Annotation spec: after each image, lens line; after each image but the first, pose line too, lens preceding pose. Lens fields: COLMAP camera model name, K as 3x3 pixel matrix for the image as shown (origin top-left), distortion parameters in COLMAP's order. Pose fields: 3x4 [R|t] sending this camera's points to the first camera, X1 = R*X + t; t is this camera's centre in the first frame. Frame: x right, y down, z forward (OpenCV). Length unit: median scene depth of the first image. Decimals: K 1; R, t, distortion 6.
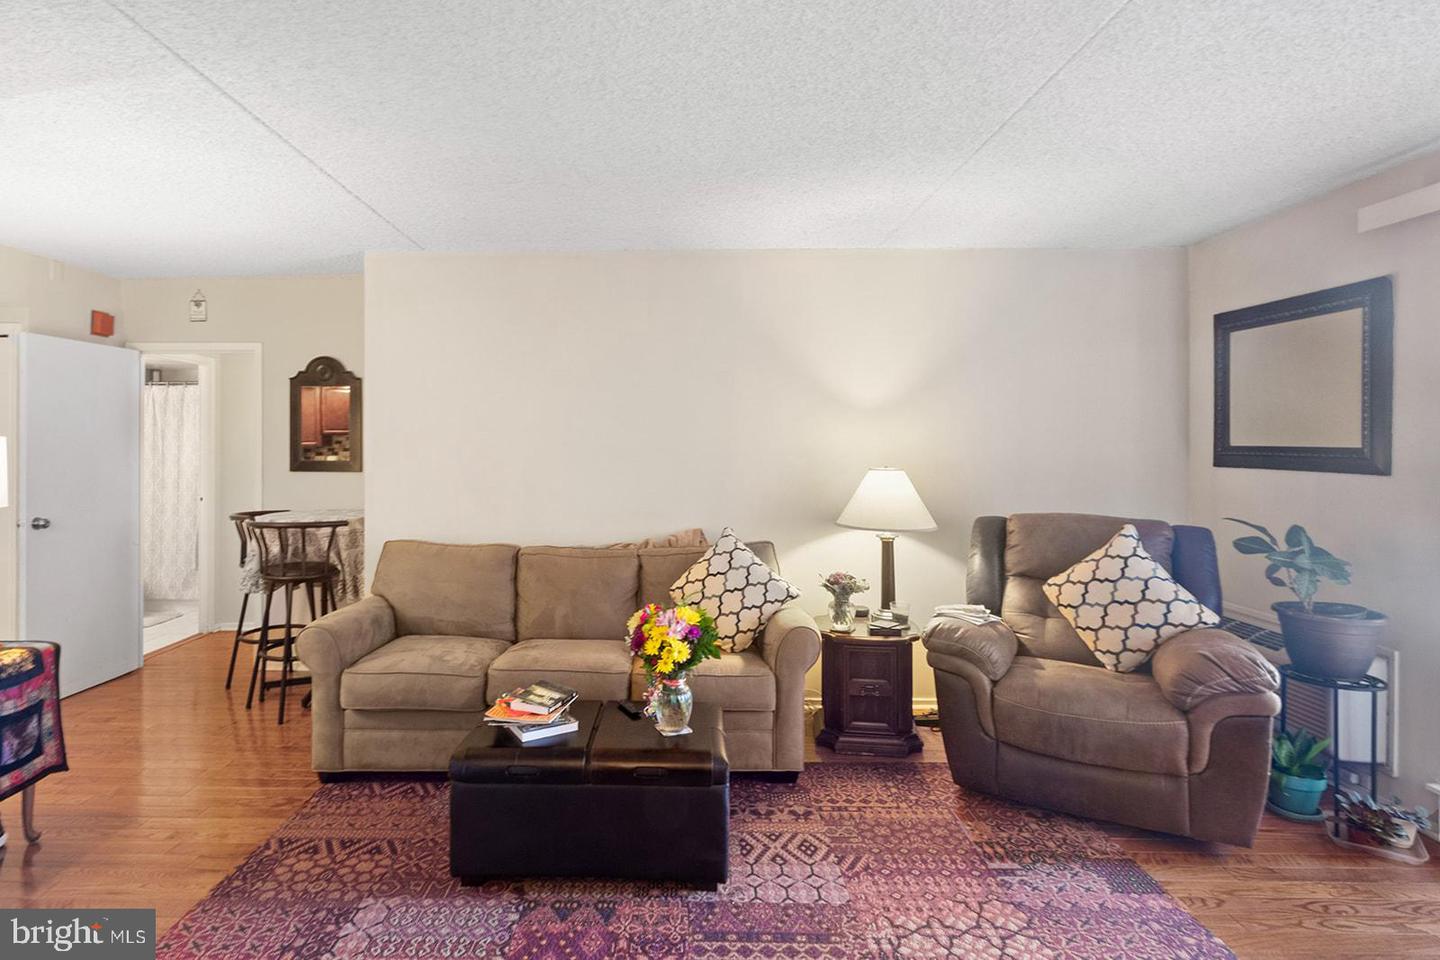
lens RADIAL K [[725.9, 0, 663.3], [0, 725.9, 441.3], [0, 0, 1]] dist [0.005417, -0.000495]
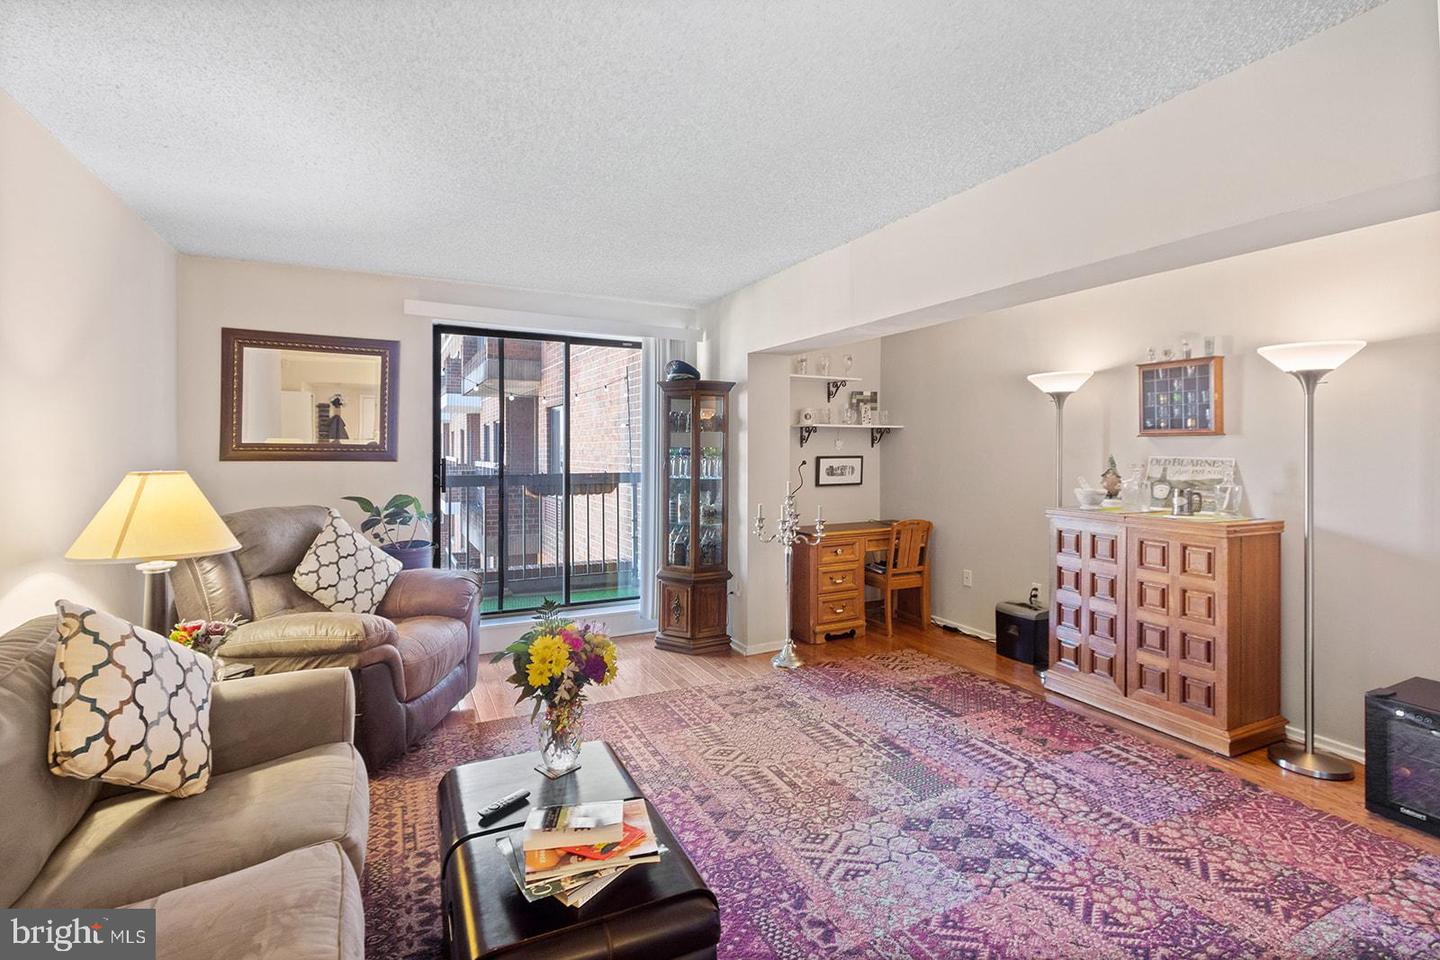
lens RADIAL K [[646.5, 0, 714.4], [0, 646.5, 449.3], [0, 0, 1]] dist [-0.002655, -0.000211]
pose [[-0.444569, -0.003864, 0.895736, -0.634245], [-0.007992, 0.999968, 0.000347, 0.012765], [-0.895709, -0.007004, -0.444586, 0.987780]]
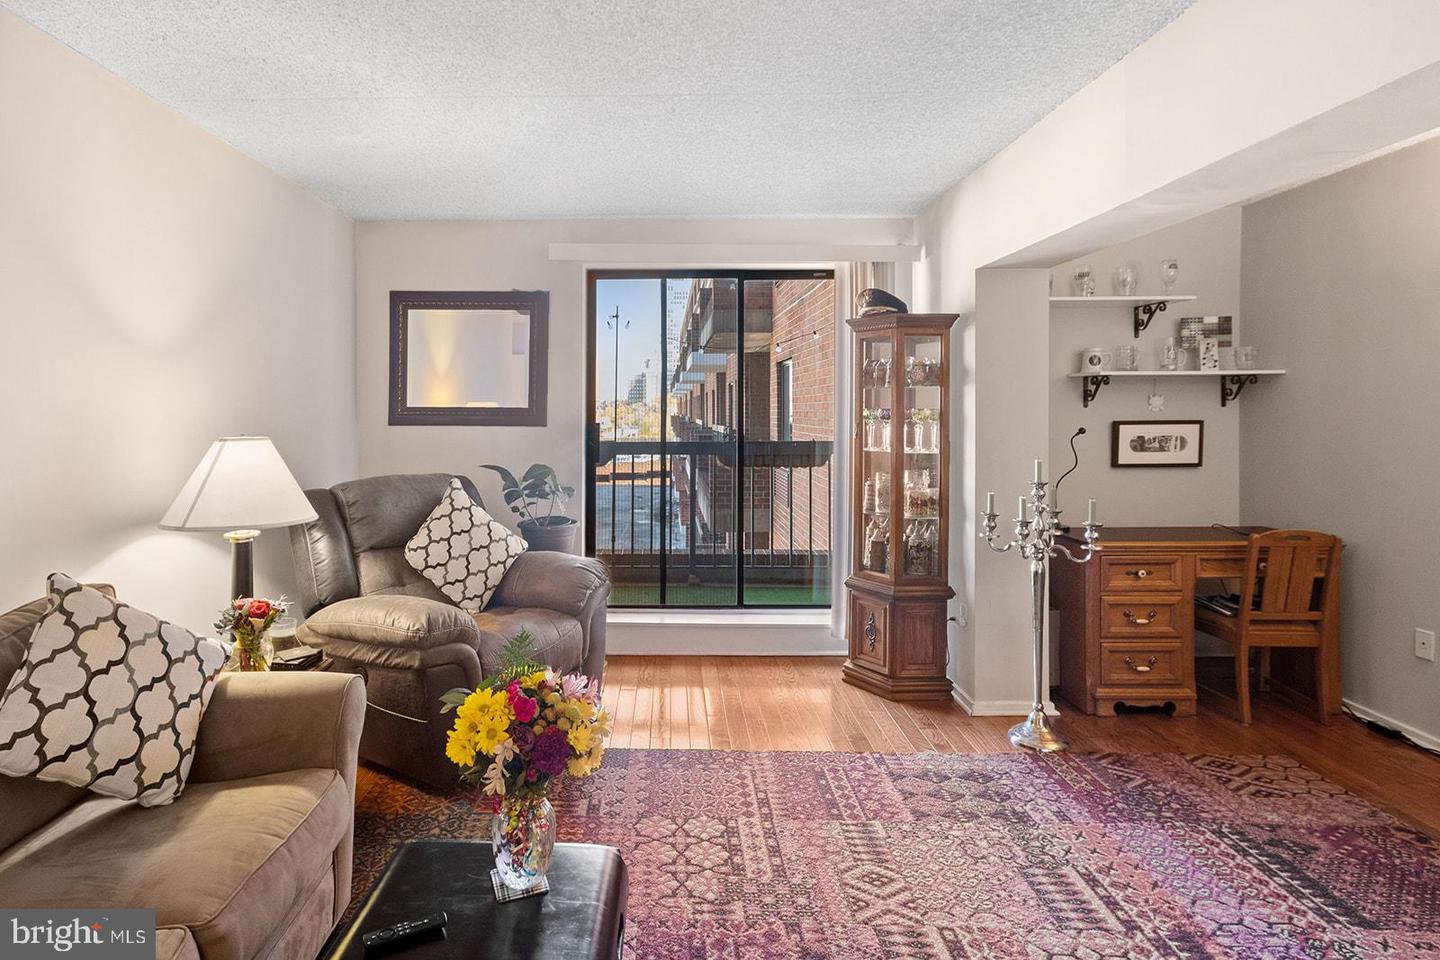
lens RADIAL K [[727.3, 0, 663.6], [0, 727.3, 412.8], [0, 0, 1]] dist [0.005064, -0.002202]
pose [[0.010917, -0.005252, 0.999927, -0.478302], [-0.002299, 0.999983, 0.005278, 0.010588], [-0.999938, -0.002357, 0.010905, 0.733346]]
